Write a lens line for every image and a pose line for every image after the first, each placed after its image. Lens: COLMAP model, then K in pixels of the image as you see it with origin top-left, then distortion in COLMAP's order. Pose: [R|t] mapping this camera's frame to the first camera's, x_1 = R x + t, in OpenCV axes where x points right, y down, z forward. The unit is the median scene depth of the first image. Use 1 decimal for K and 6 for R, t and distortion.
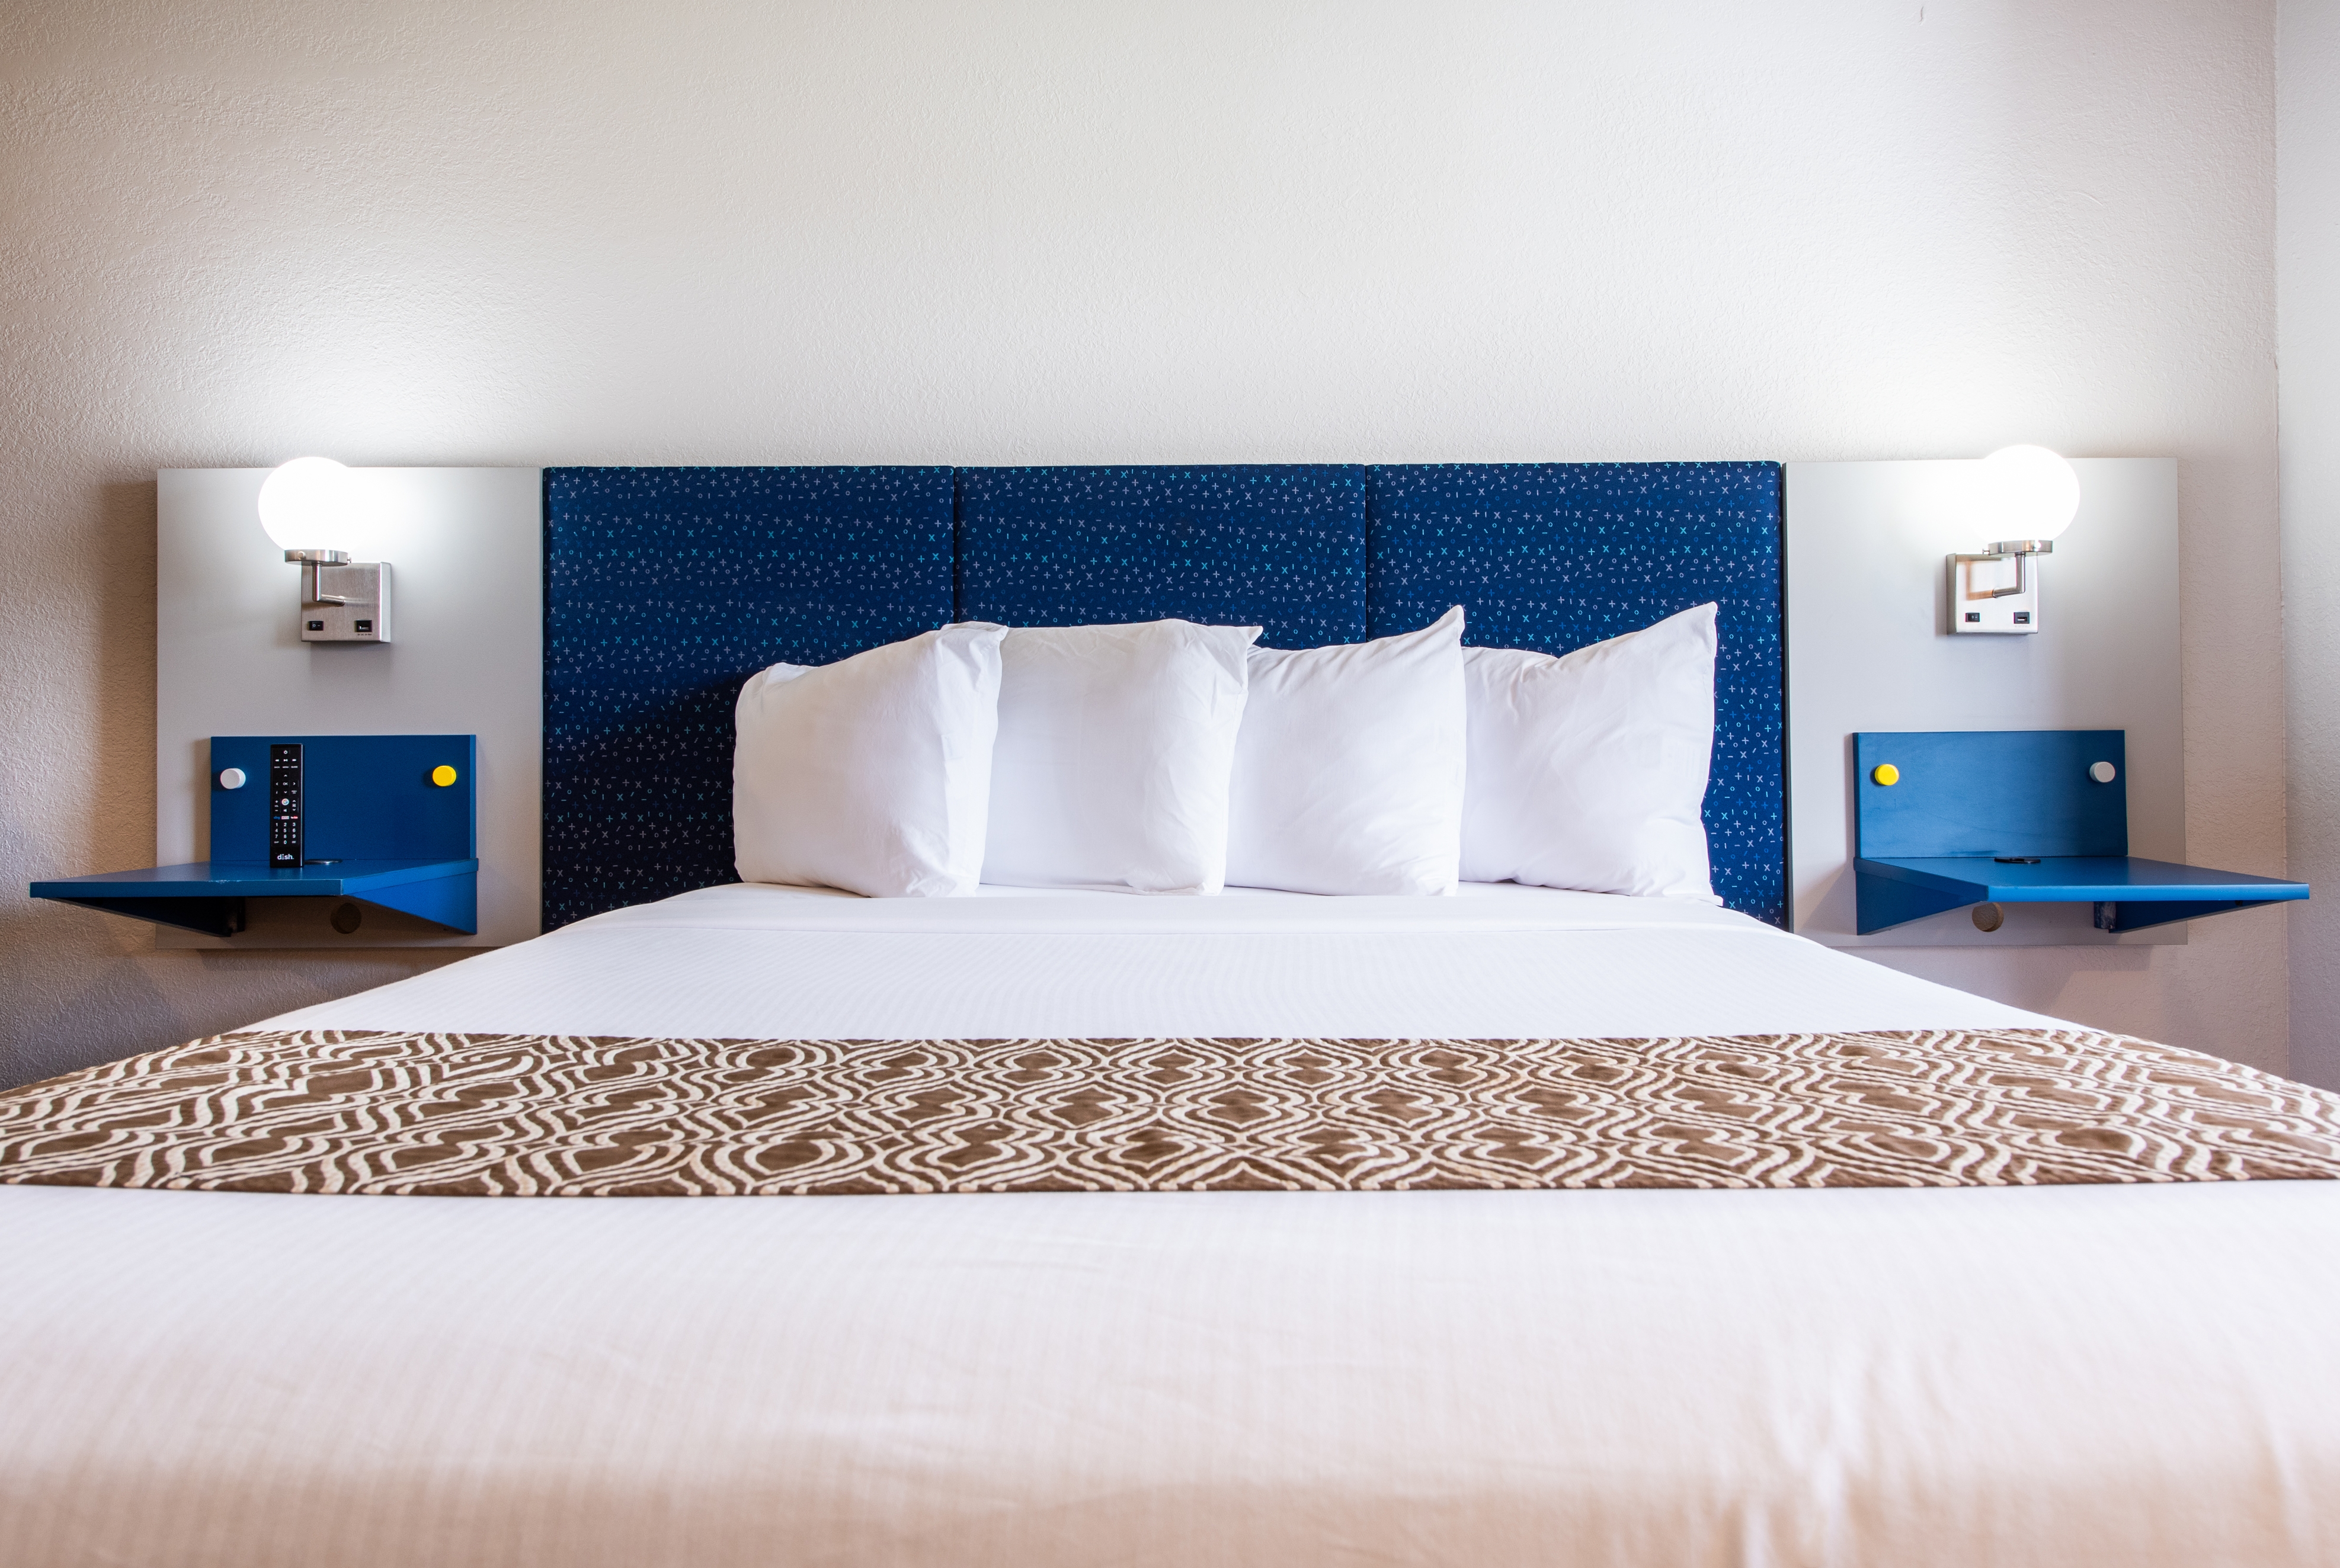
lens RADIAL K [[1681.5, 0, 1168.2], [0, 1681.5, 698.9], [0, 0, 1]] dist [0.008316, -0.001451]
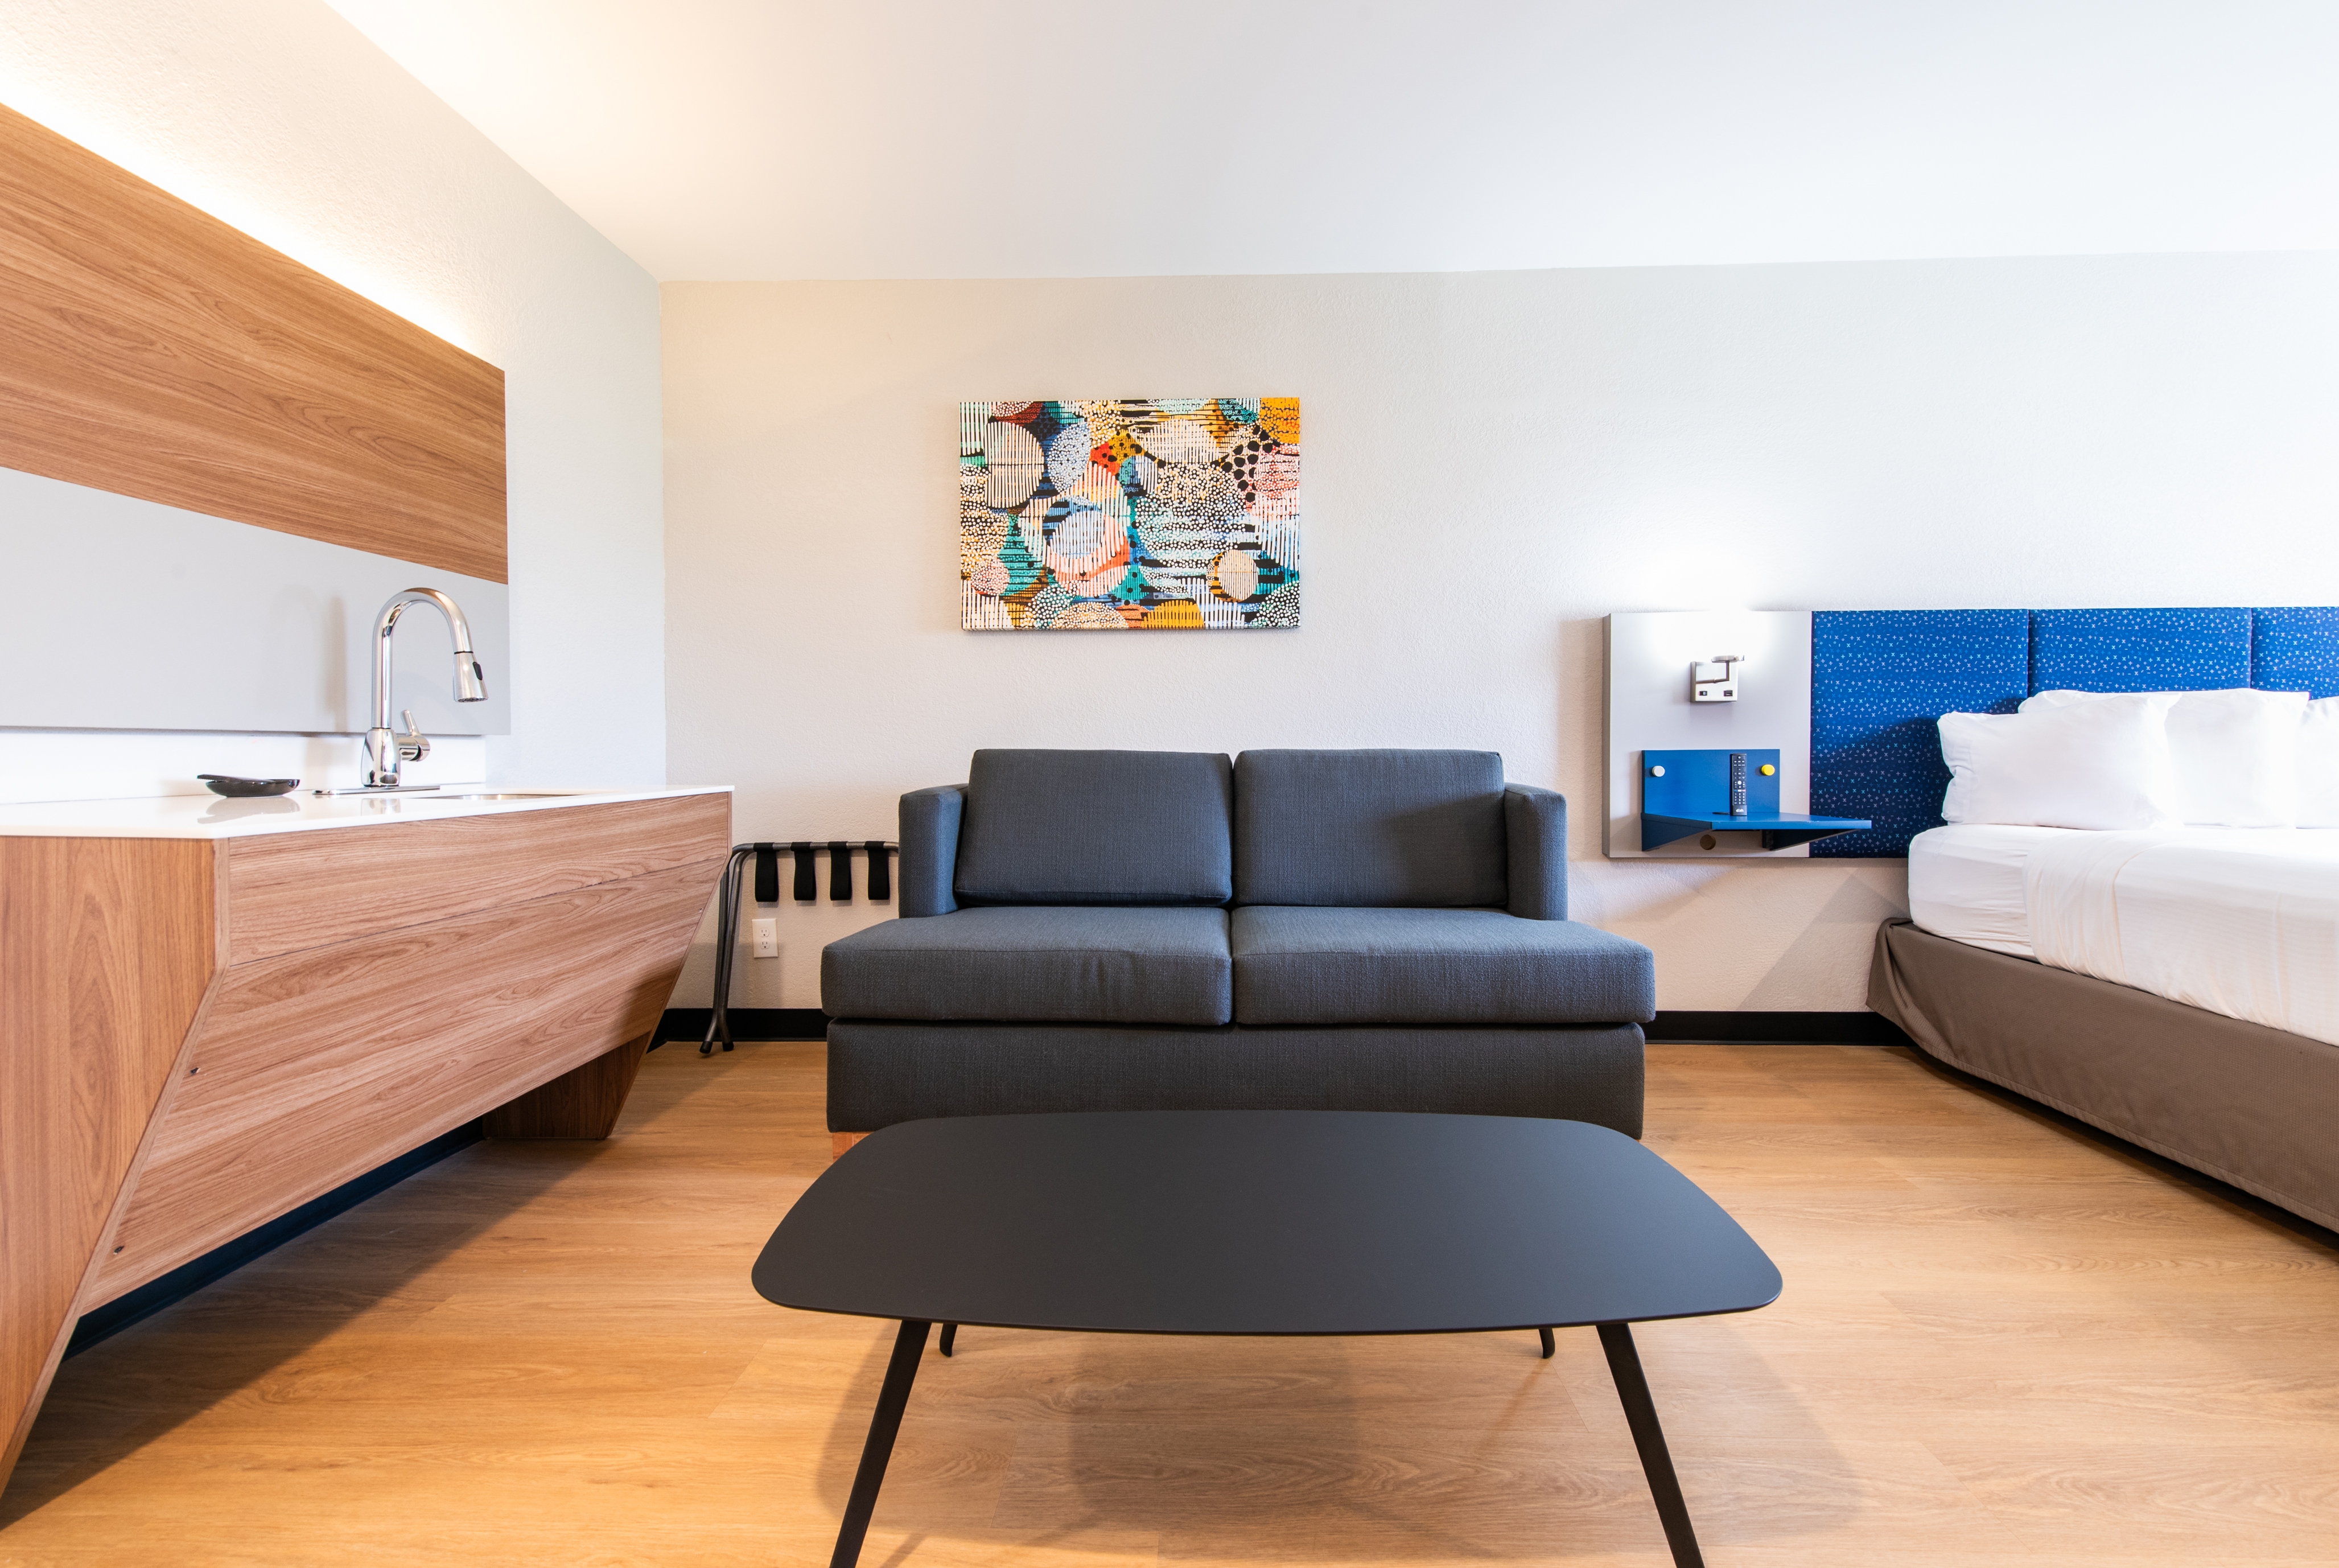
lens RADIAL K [[947.5, 0, 1196.8], [0, 947.5, 768.4], [0, 0, 1]] dist [0.019976, -0.006717]
pose [[0.999752, 0.000385, -0.022256, -1.060123], [0.000434, 0.999323, 0.036784, 0.002846], [0.022255, -0.036784, 0.999075, -0.122089]]
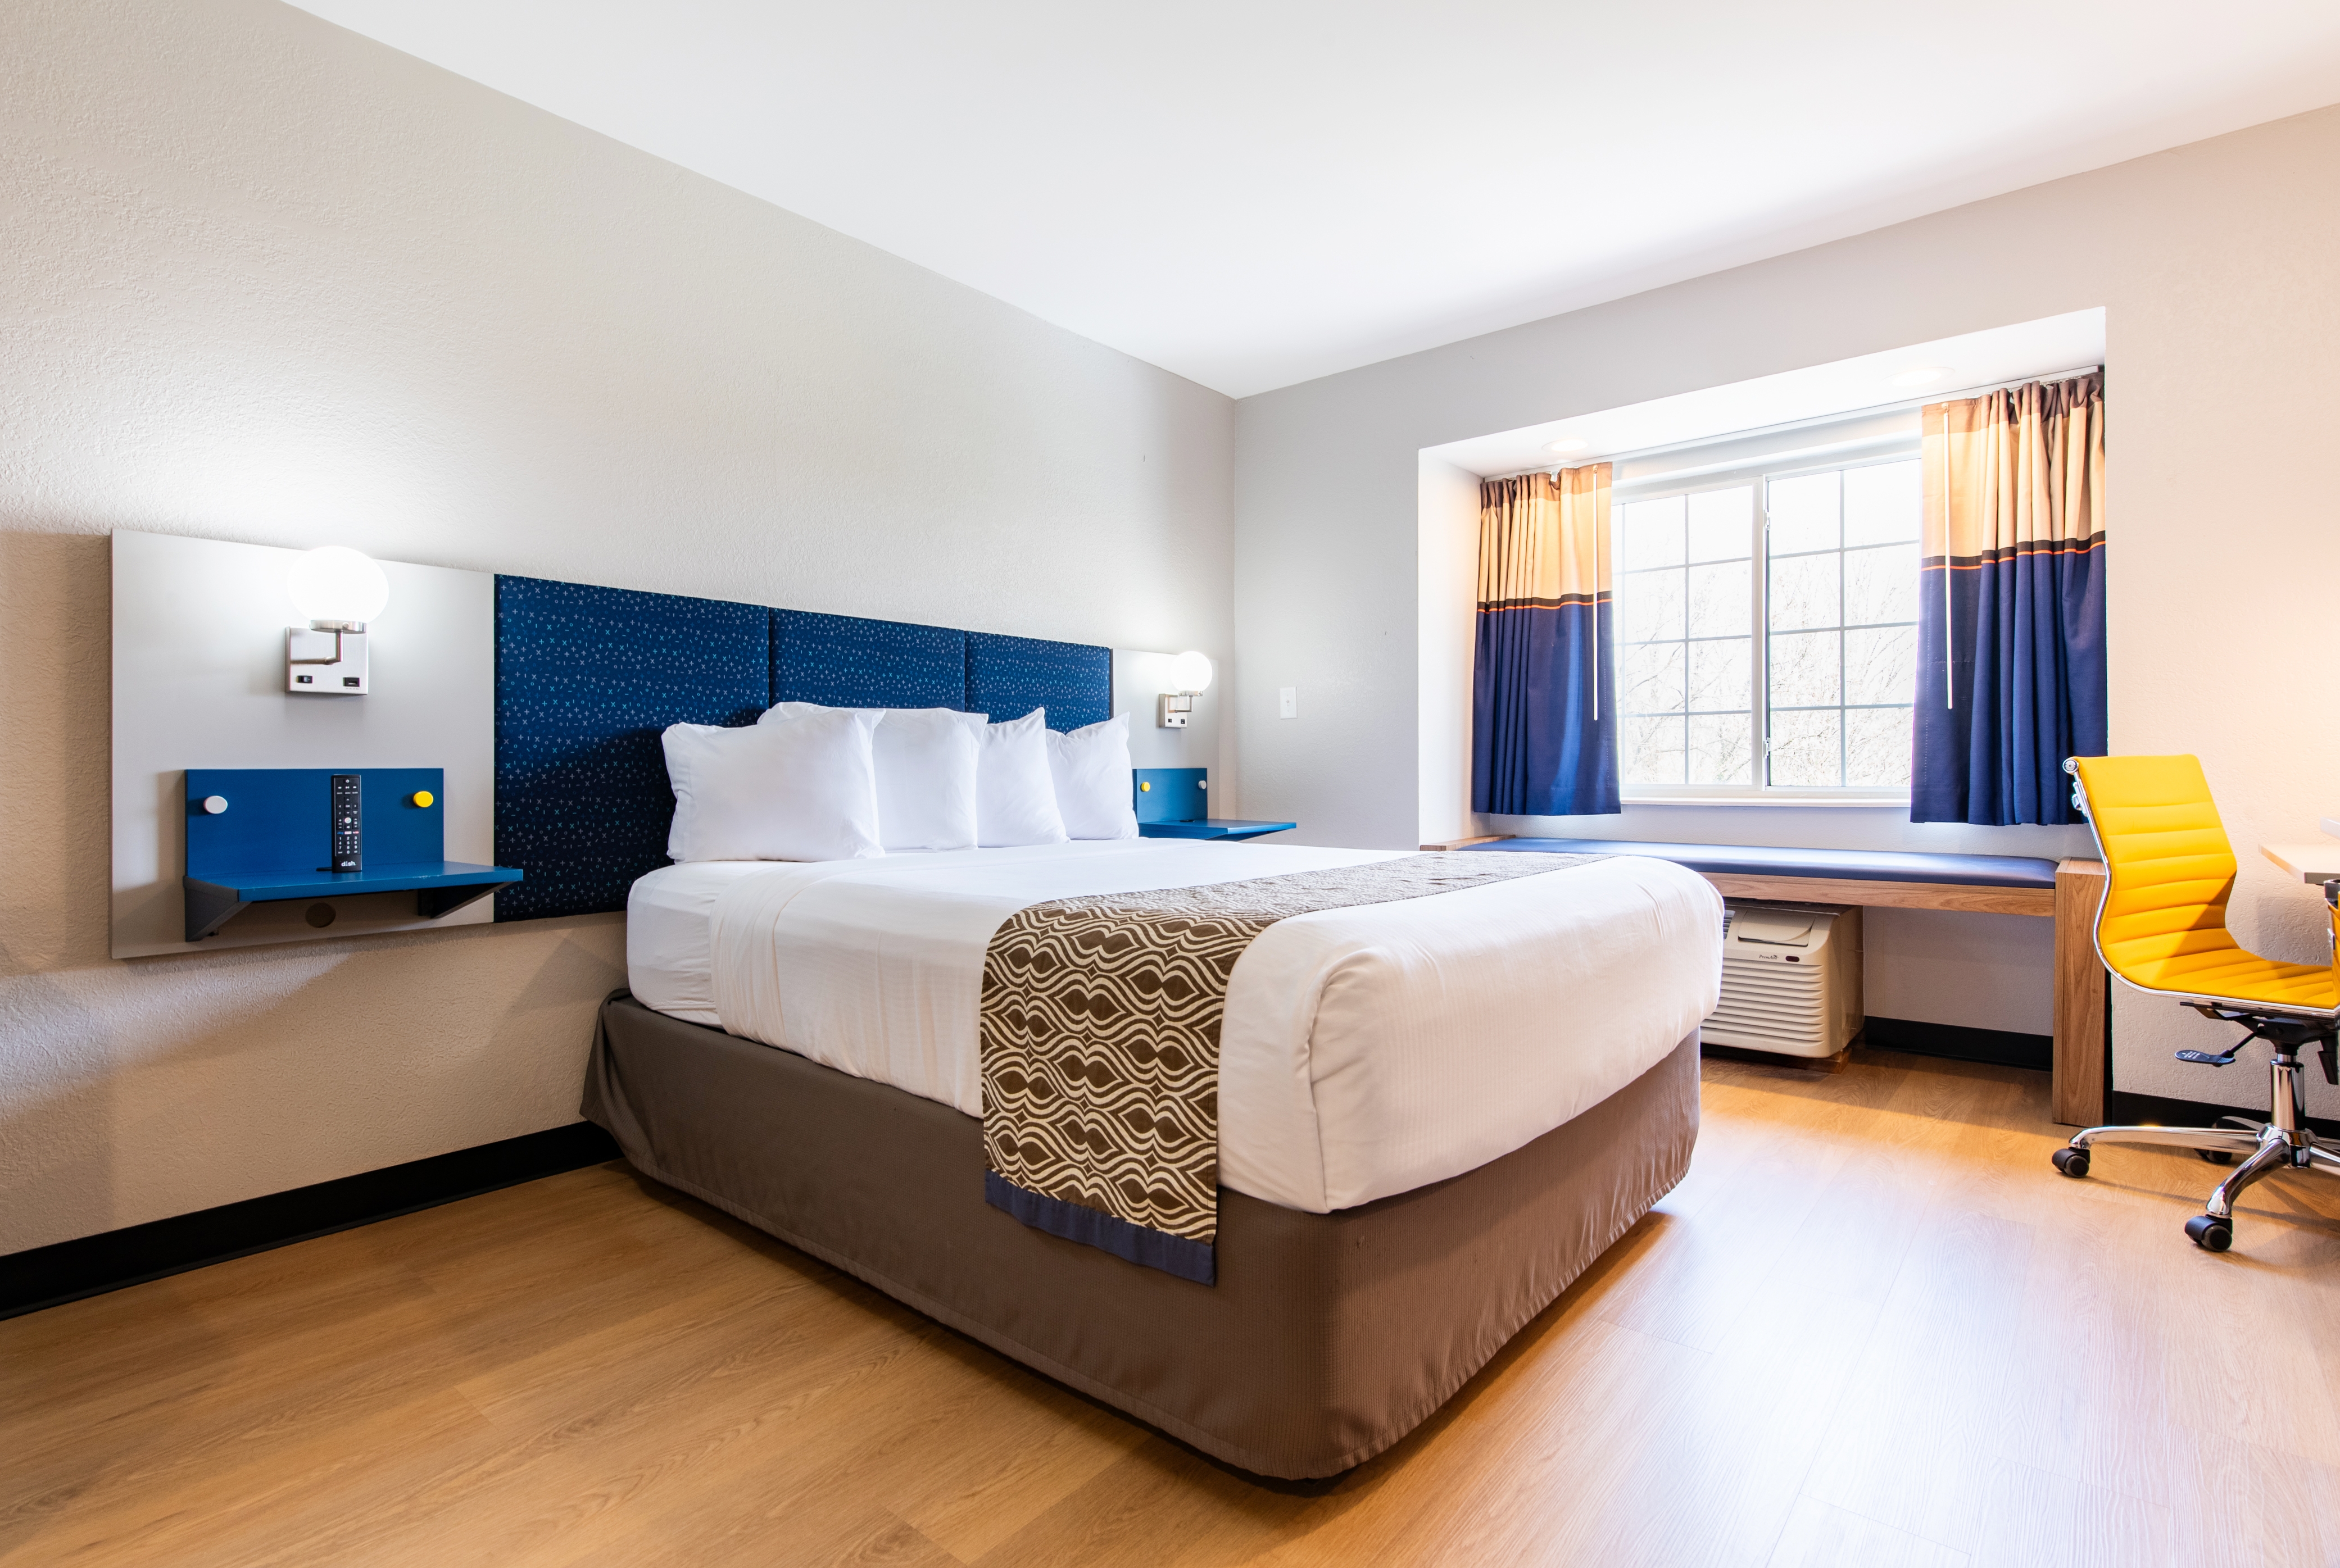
lens RADIAL K [[1126.8, 0, 1175.9], [0, 1126.8, 764.2], [0, 0, 1]] dist [0.024012, -0.013715]
pose [[0.640501, 0.005064, 0.767941, -0.728537], [-0.013581, 0.999897, 0.004733, 0.005987], [-0.767837, -0.013461, 0.640504, -0.021012]]
